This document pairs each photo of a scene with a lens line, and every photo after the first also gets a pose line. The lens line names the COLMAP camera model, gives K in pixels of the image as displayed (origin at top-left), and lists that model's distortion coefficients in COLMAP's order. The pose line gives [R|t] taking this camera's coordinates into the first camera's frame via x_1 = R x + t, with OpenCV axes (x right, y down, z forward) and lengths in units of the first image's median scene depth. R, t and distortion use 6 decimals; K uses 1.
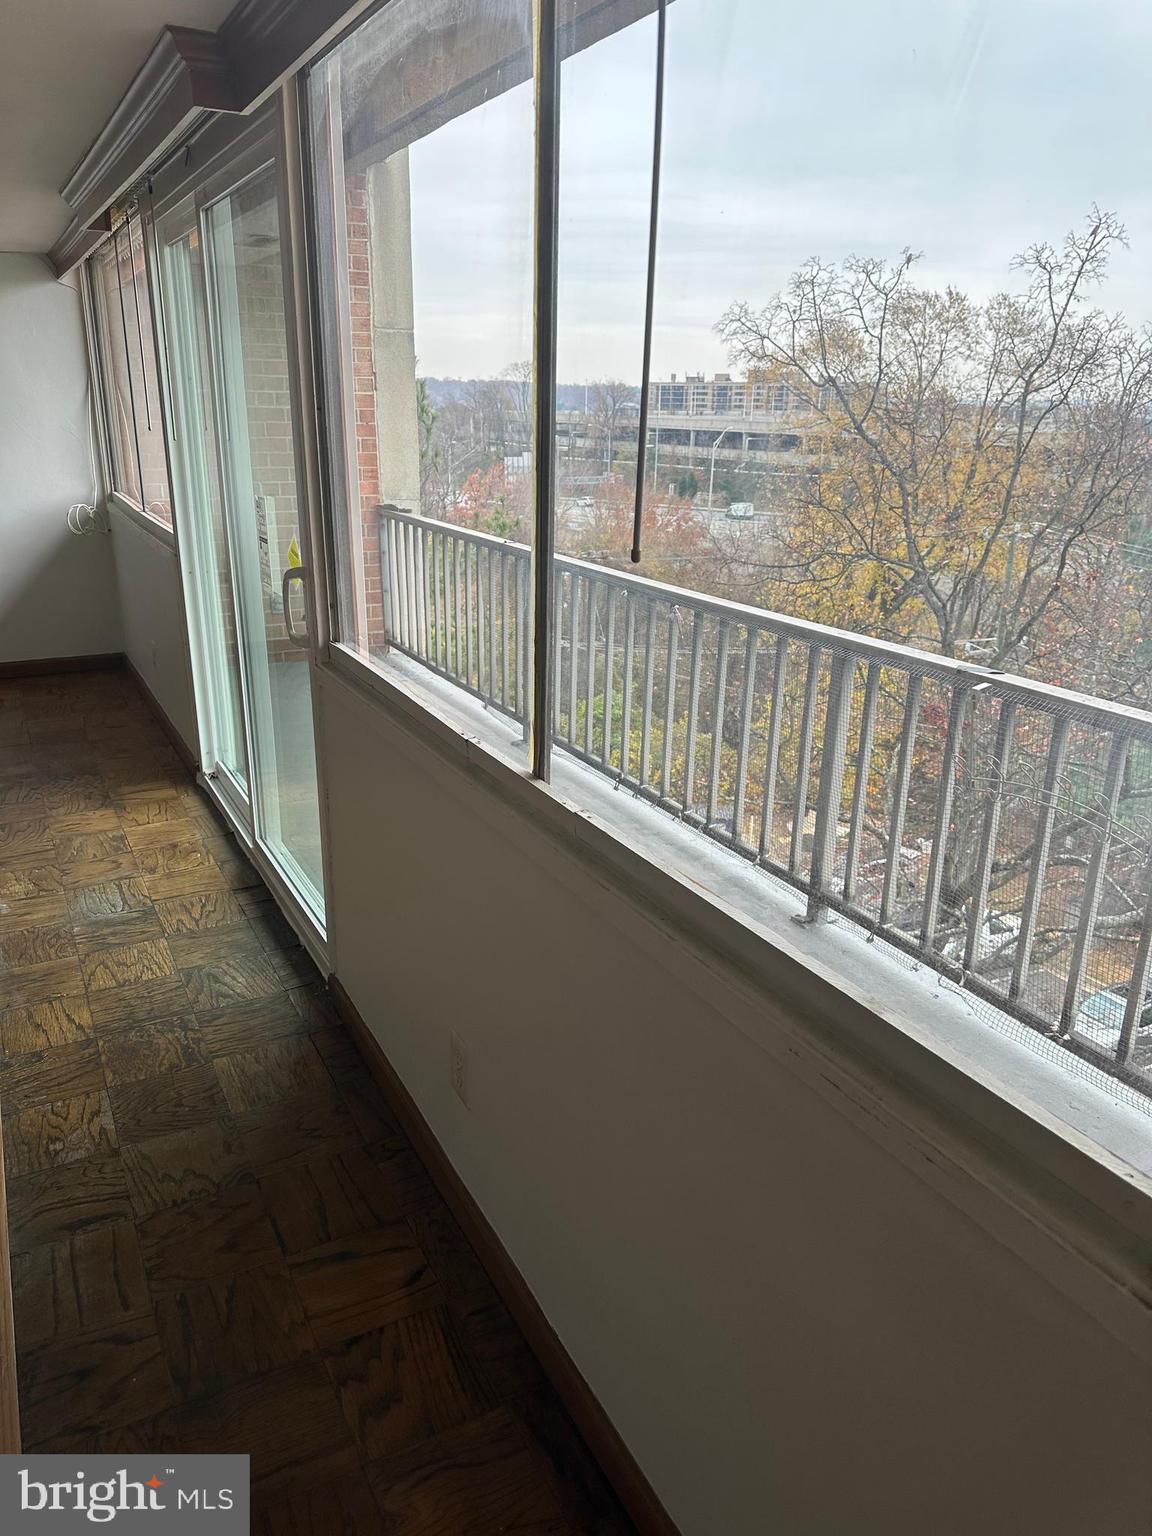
lens RADIAL K [[1071.0, 0, 576.0], [0, 1071.0, 768.0], [0, 0, 1]] dist [0.054886, -0.118125]
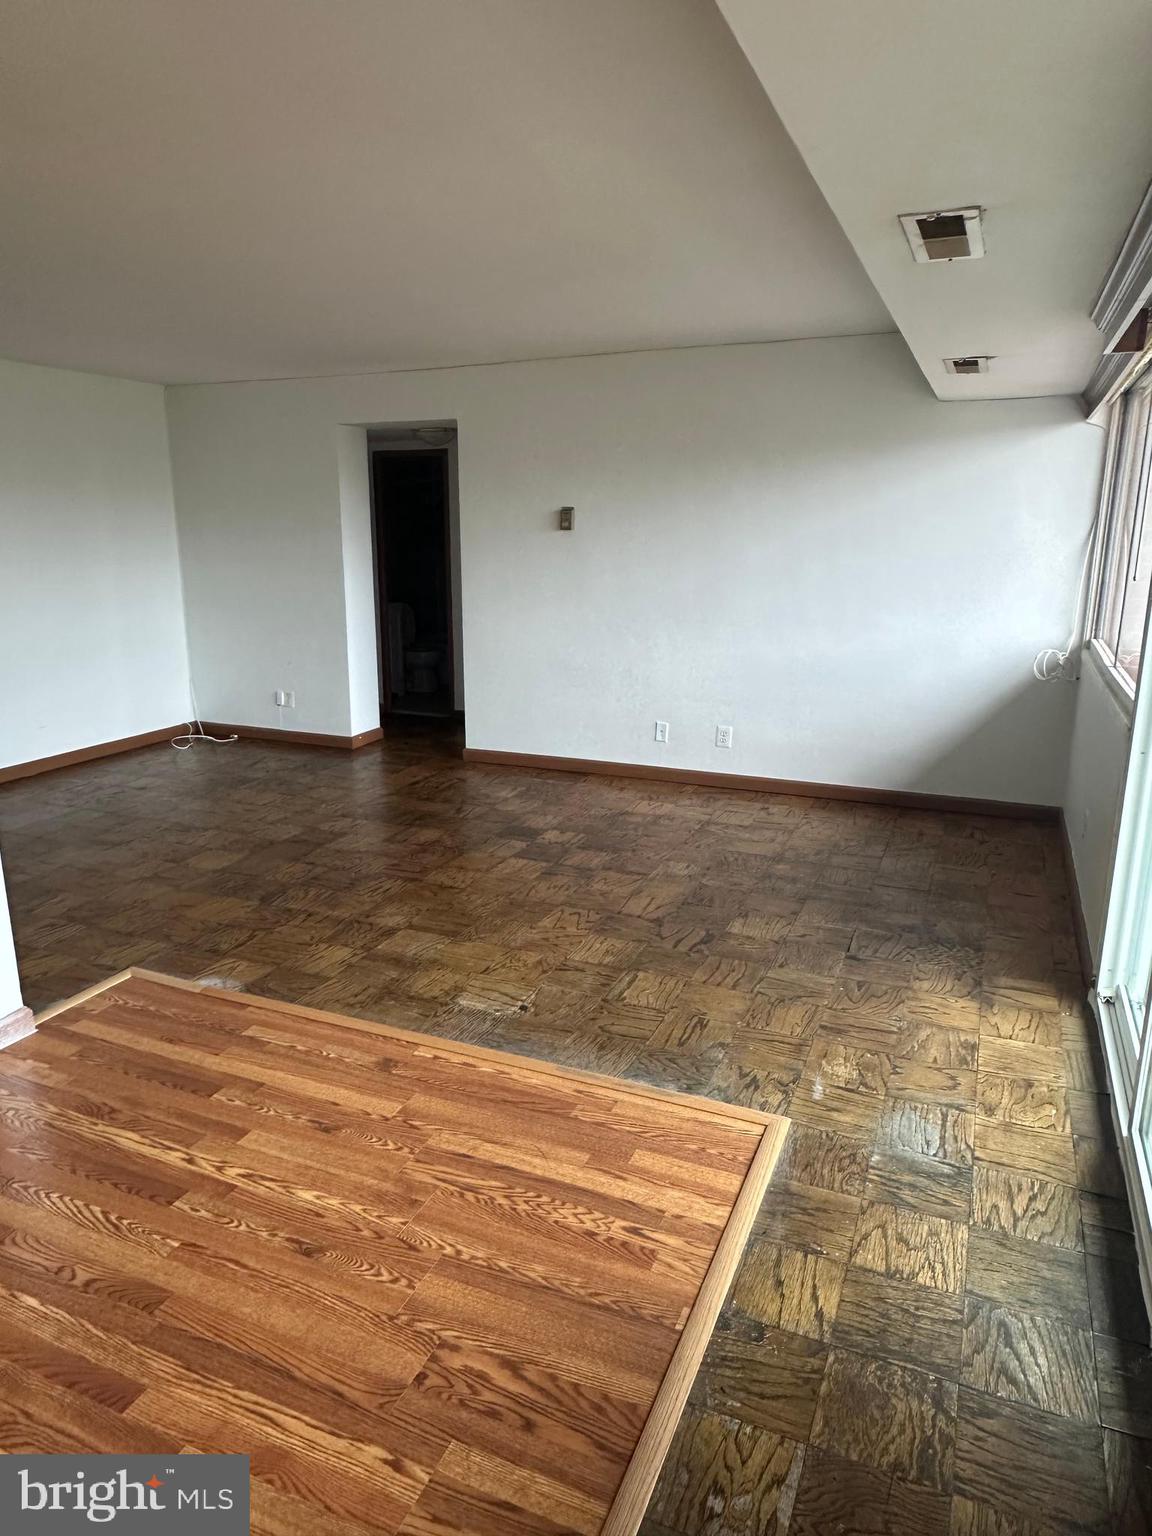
lens RADIAL K [[983.4, 0, 576.0], [0, 983.4, 768.0], [0, 0, 1]] dist [-0.013861, 0.005254]
pose [[0.619103, 0.173137, -0.765986, -0.064678], [-0.248597, 0.968440, 0.017972, -0.088831], [0.744924, 0.179295, 0.642606, 0.242838]]
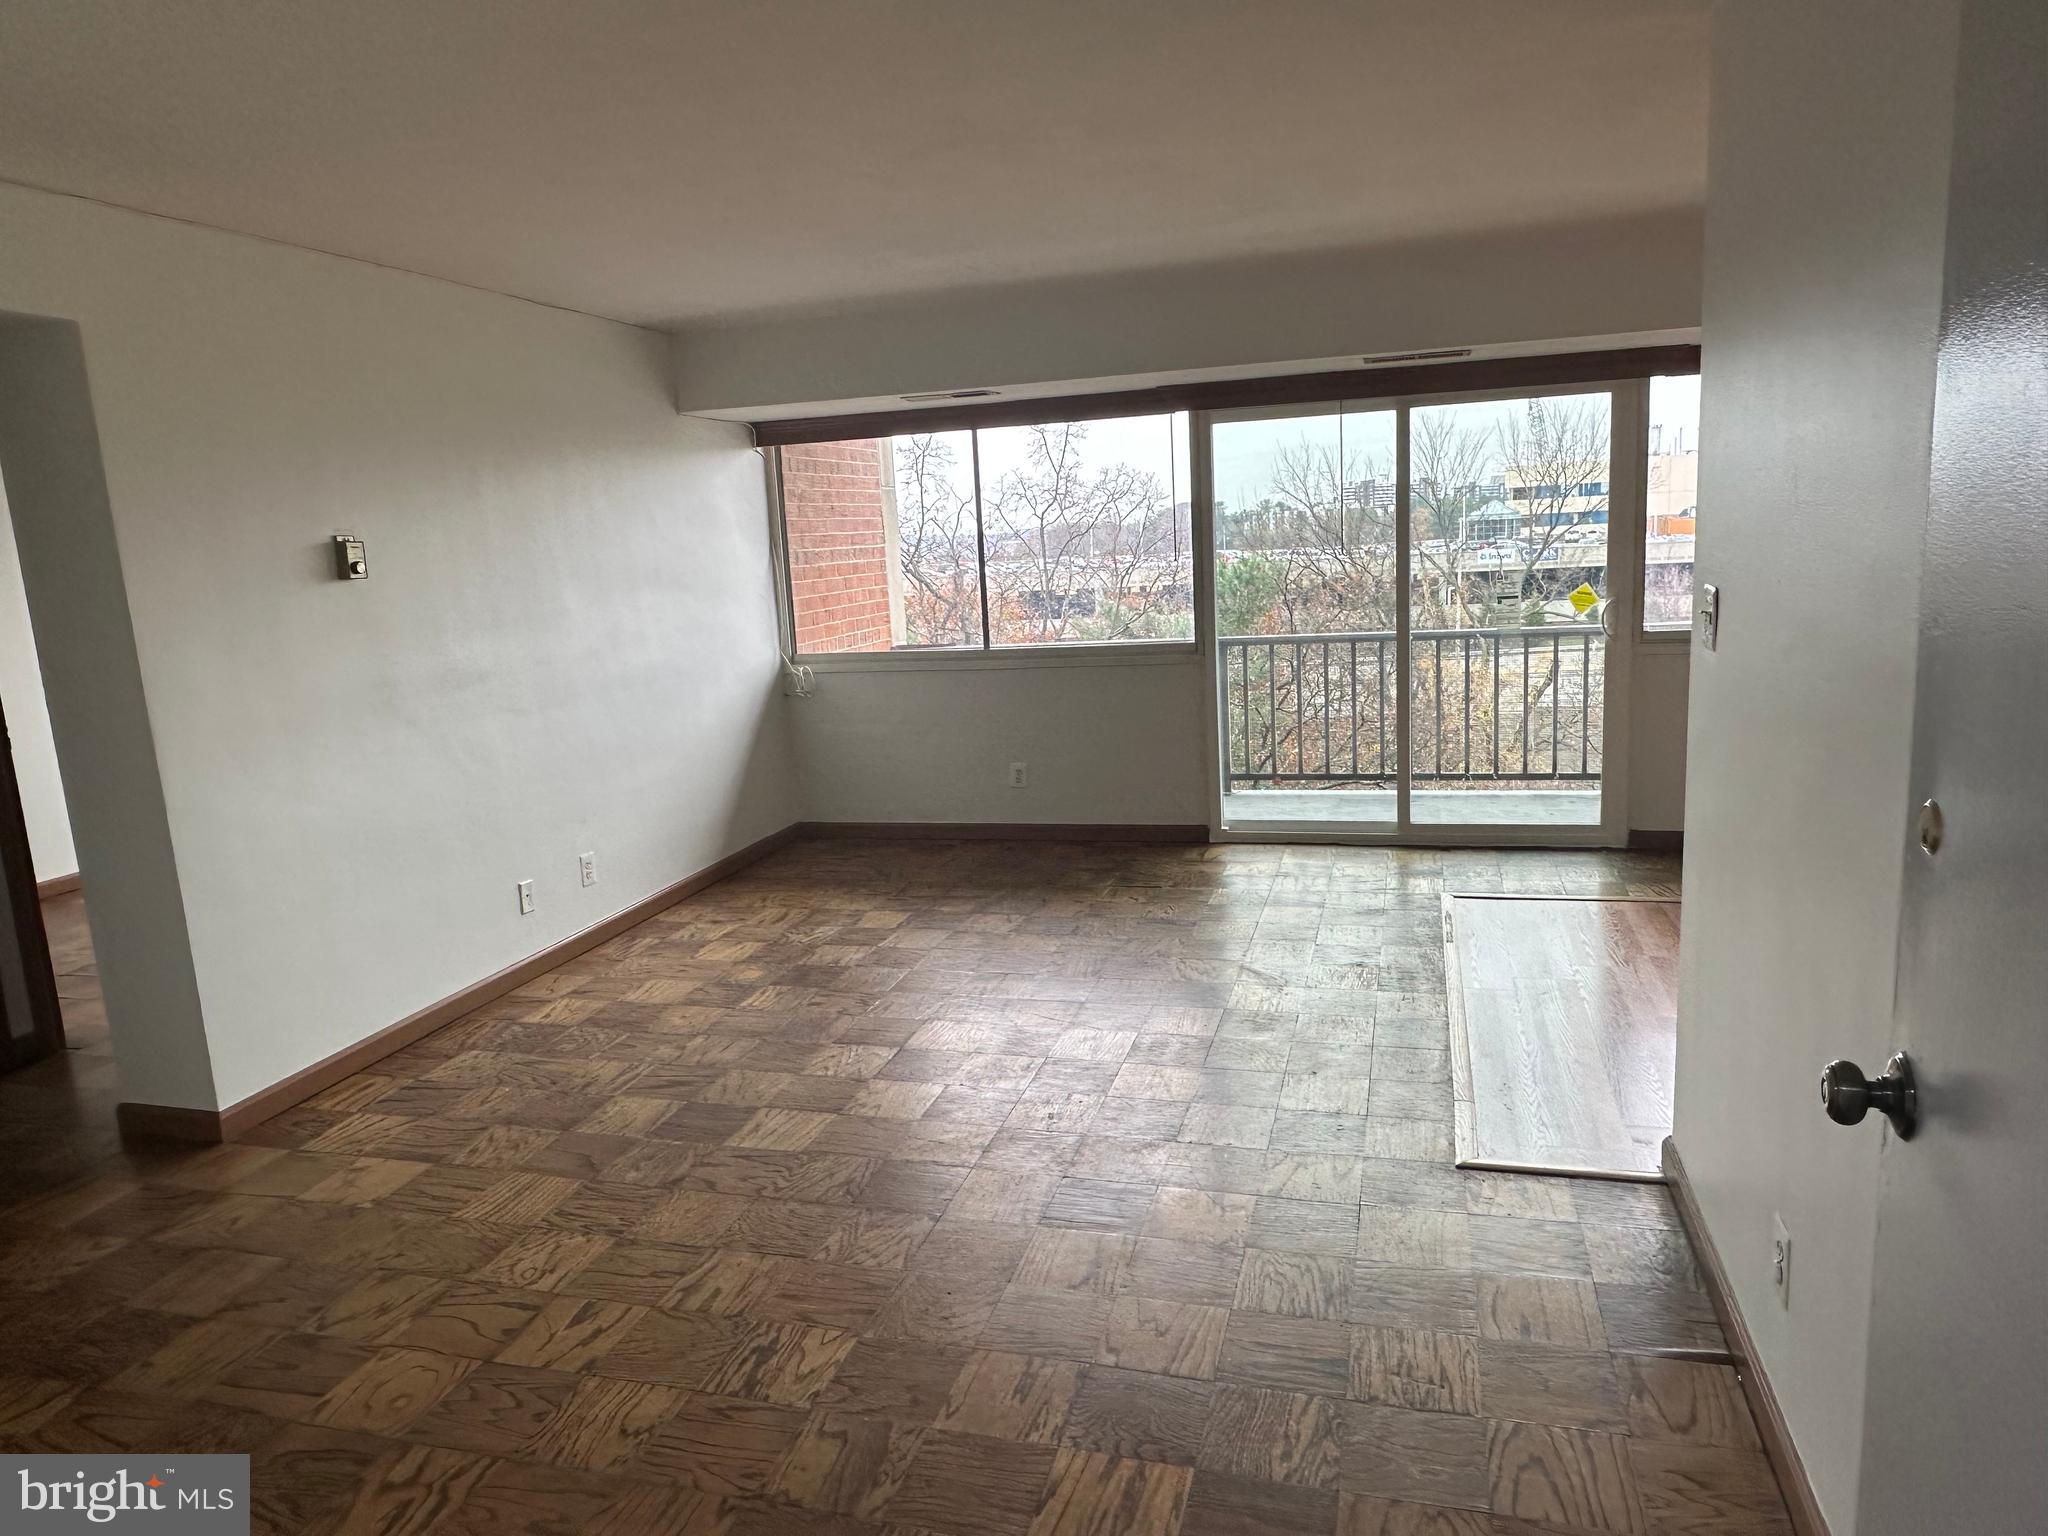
lens RADIAL K [[1317.6, 0, 1024.0], [0, 1317.6, 768.0], [0, 0, 1]] dist [-0.006289, 0.002871]
pose [[0.699852, -0.179376, 0.691398, -1.791772], [0.294351, 0.954370, -0.050350, -0.062562], [-0.650818, 0.238751, 0.720717, 0.069534]]
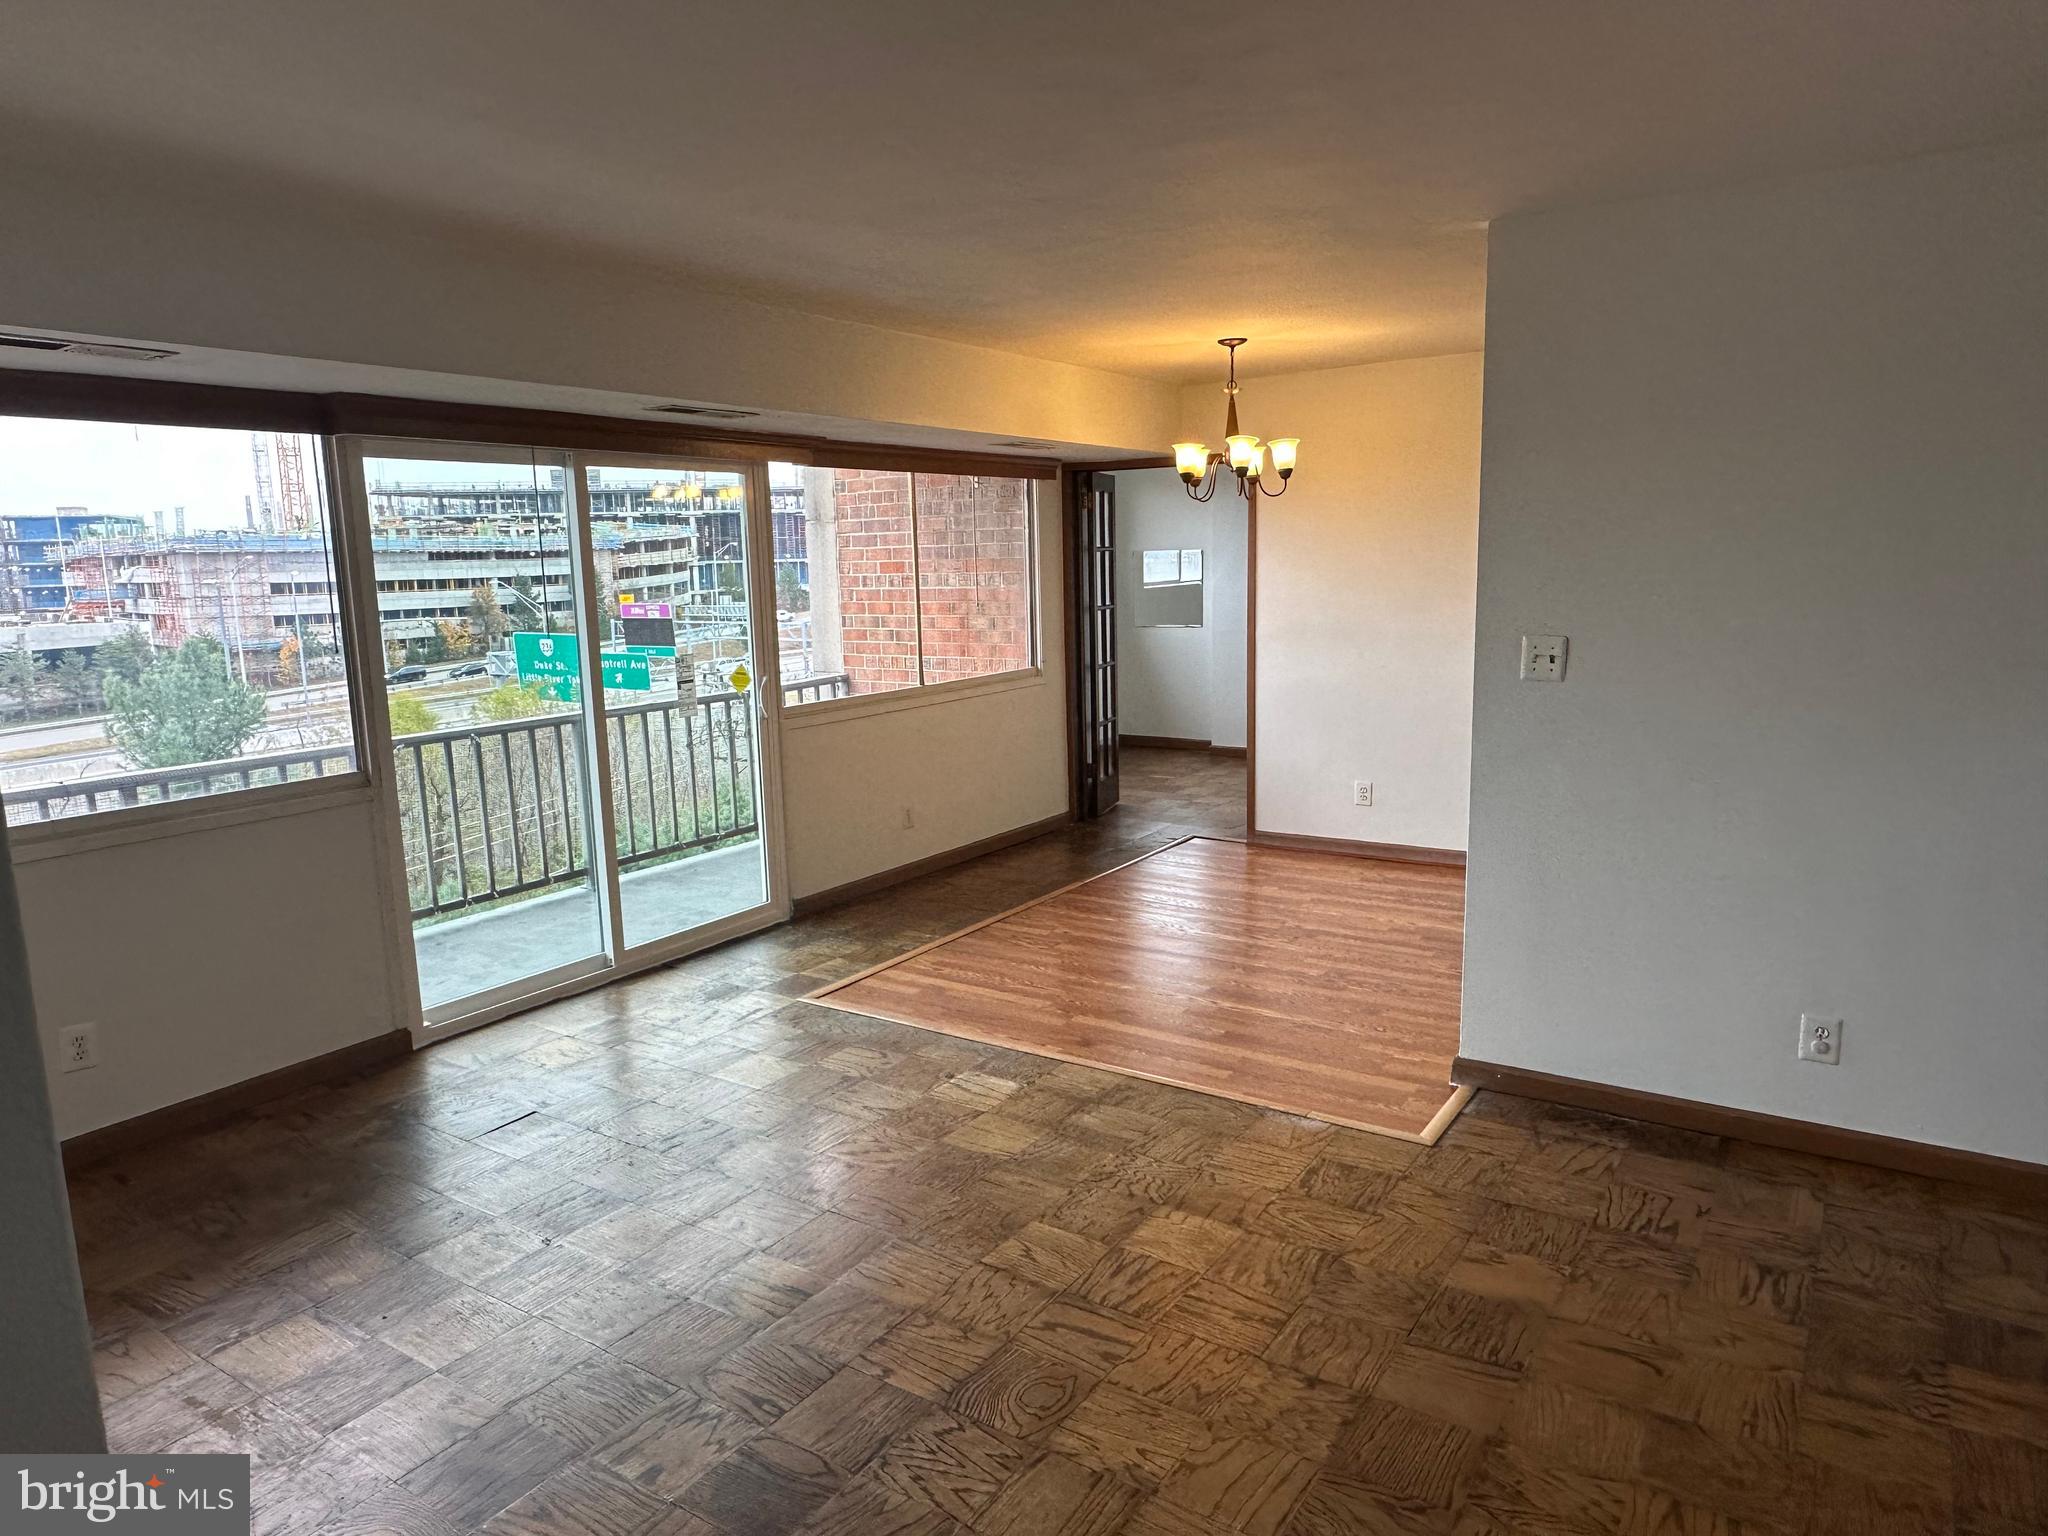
lens RADIAL K [[1317.6, 0, 1024.0], [0, 1317.6, 768.0], [0, 0, 1]] dist [-0.006289, 0.002871]
pose [[-0.468820, -0.144797, 0.871345, -1.717579], [0.307414, 0.898054, 0.314637, -0.431032], [-0.828073, 0.415372, -0.376513, 1.079170]]
